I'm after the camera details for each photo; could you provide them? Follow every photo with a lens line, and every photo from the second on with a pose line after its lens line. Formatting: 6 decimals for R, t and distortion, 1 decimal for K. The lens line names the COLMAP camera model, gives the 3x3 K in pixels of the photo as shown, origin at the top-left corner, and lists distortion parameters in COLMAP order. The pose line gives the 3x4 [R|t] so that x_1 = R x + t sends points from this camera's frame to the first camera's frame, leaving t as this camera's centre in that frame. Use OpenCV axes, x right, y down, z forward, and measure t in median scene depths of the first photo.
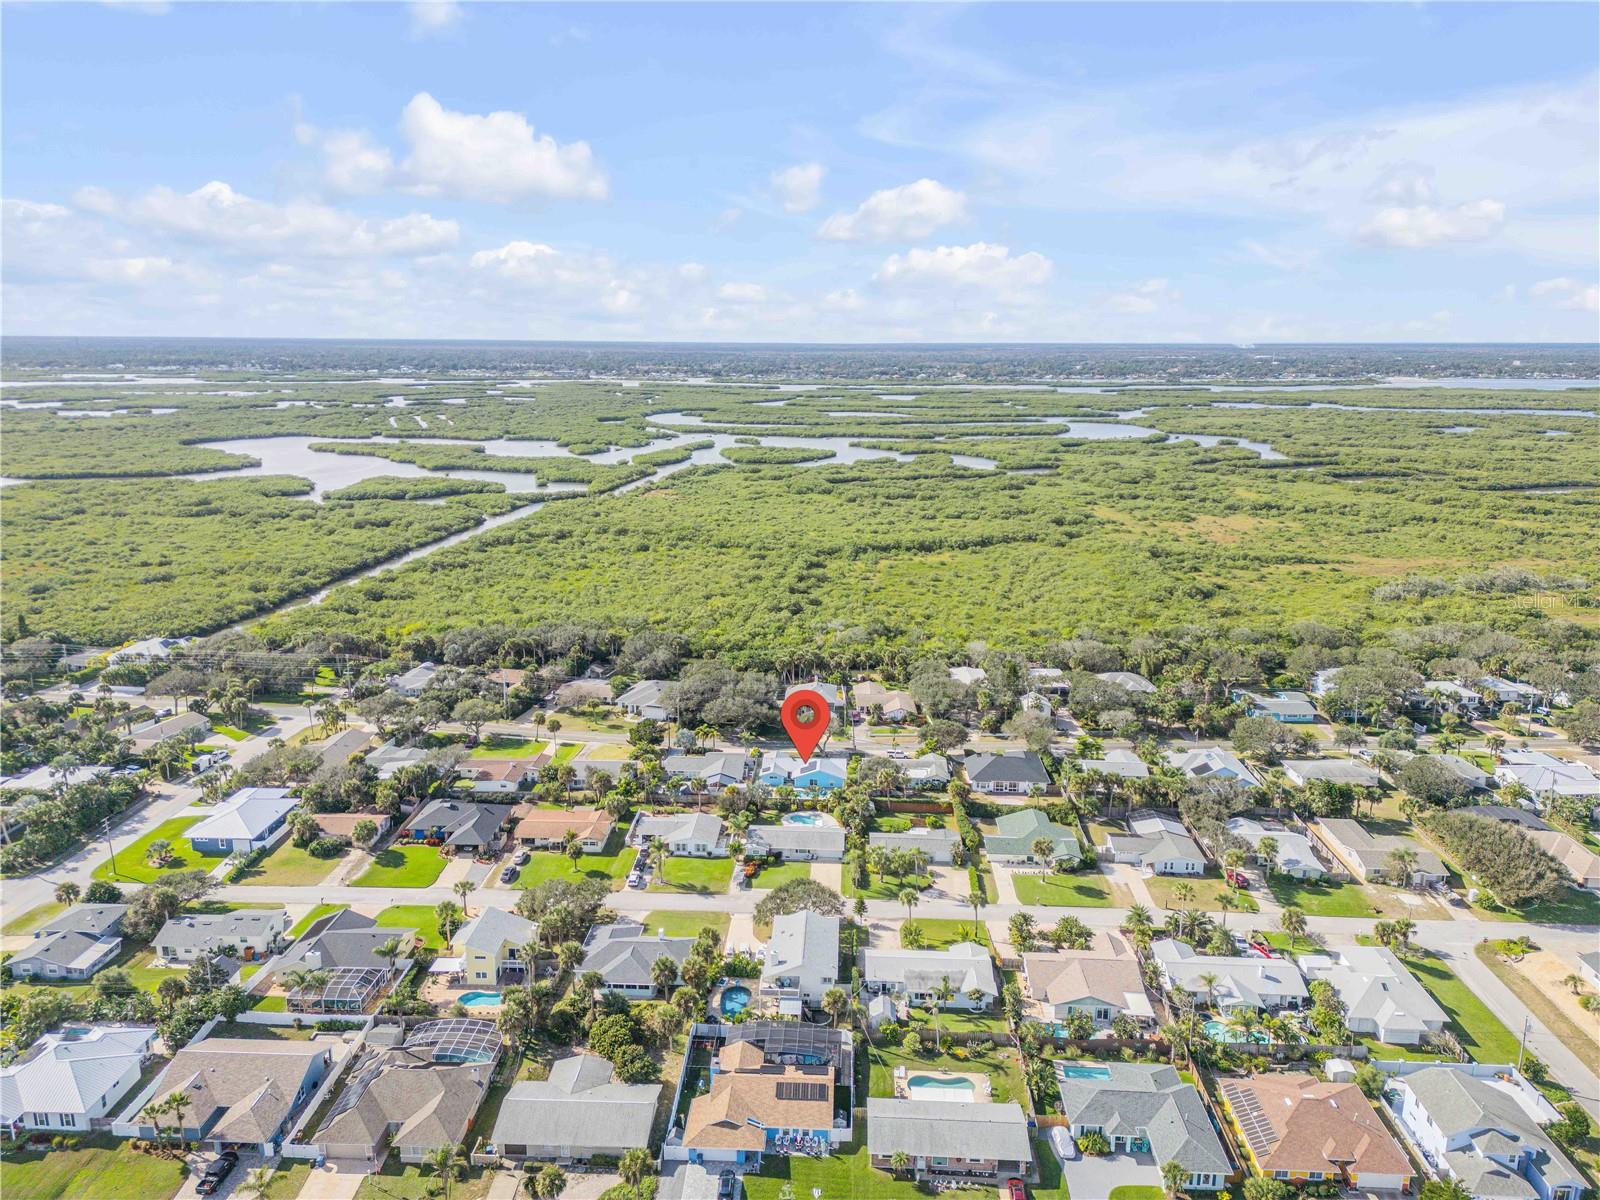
lens RADIAL K [[1125.8, 0, 806.2], [0, 1125.8, 602.5], [0, 0, 1]] dist [0.012421, -0.002523]
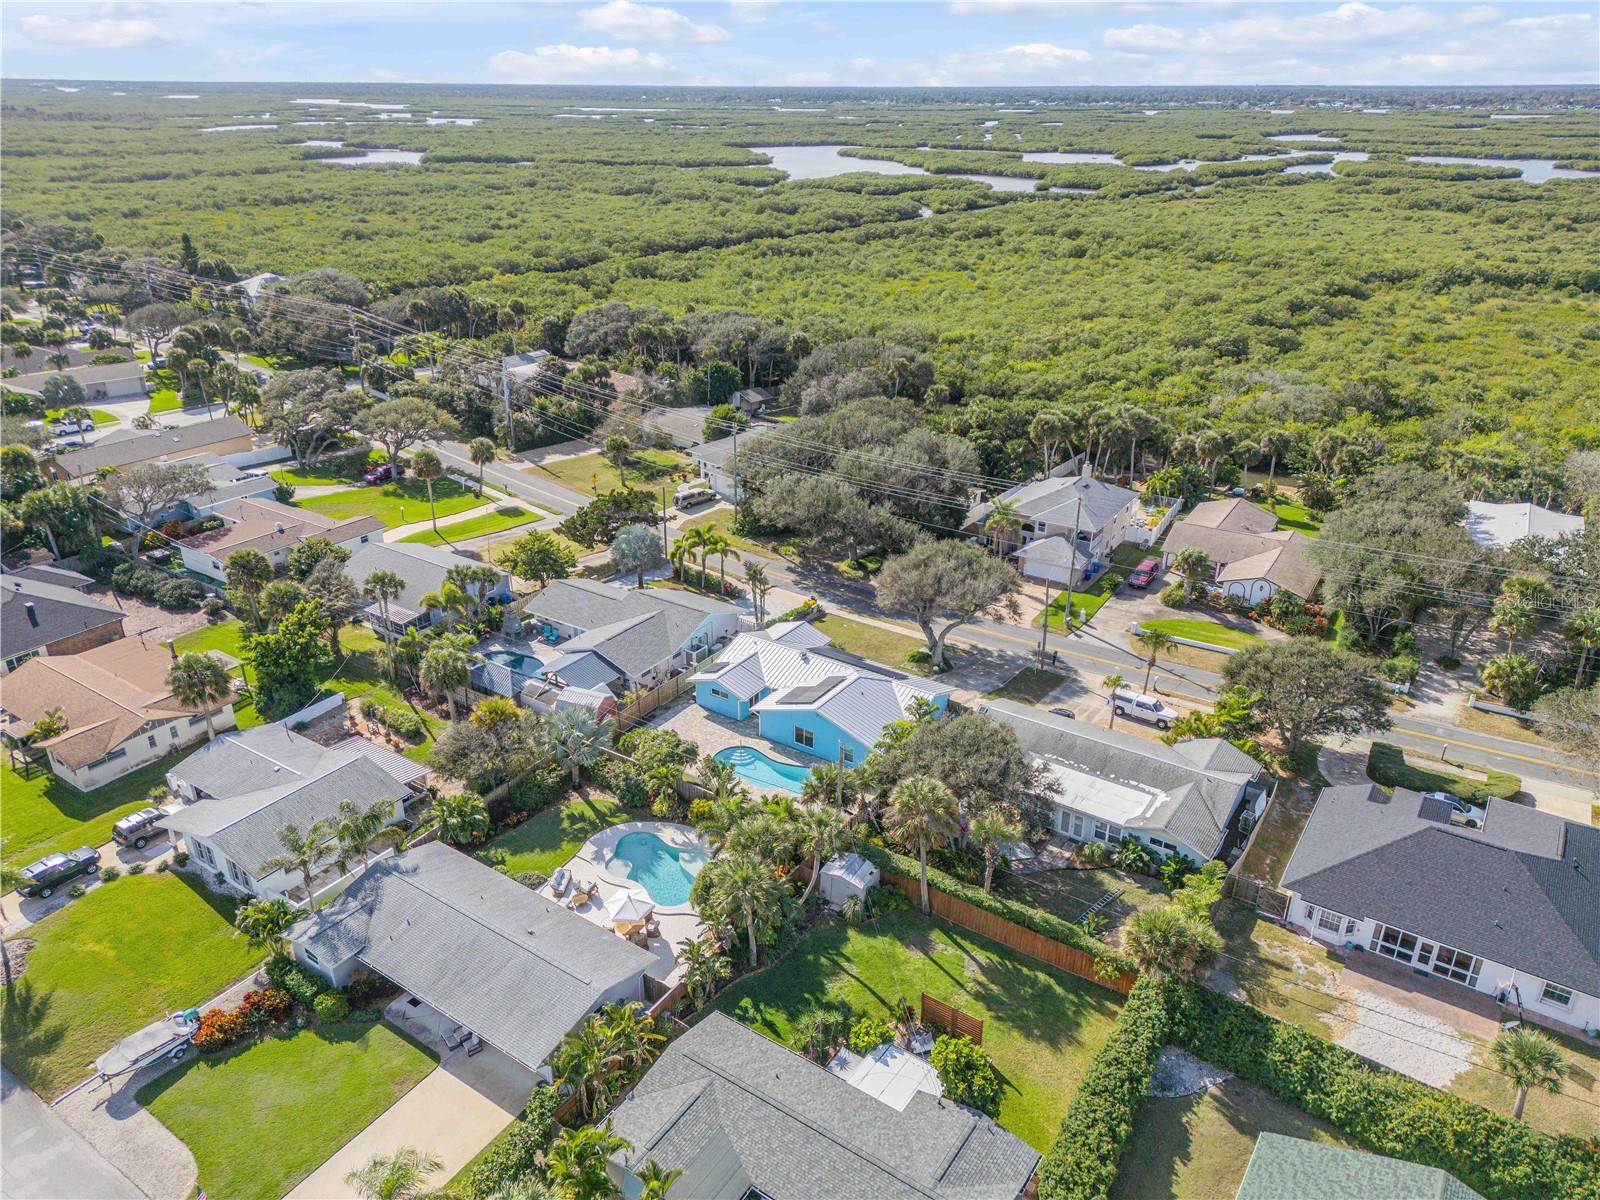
lens RADIAL K [[1125.8, 0, 803.2], [0, 1125.8, 601.1], [0, 0, 1]] dist [0.012421, -0.002523]
pose [[0.848578, 0.212763, -0.484404, 0.043682], [-0.115120, 0.967892, 0.223457, 0.010951], [0.516394, -0.133856, 0.845825, 0.188659]]
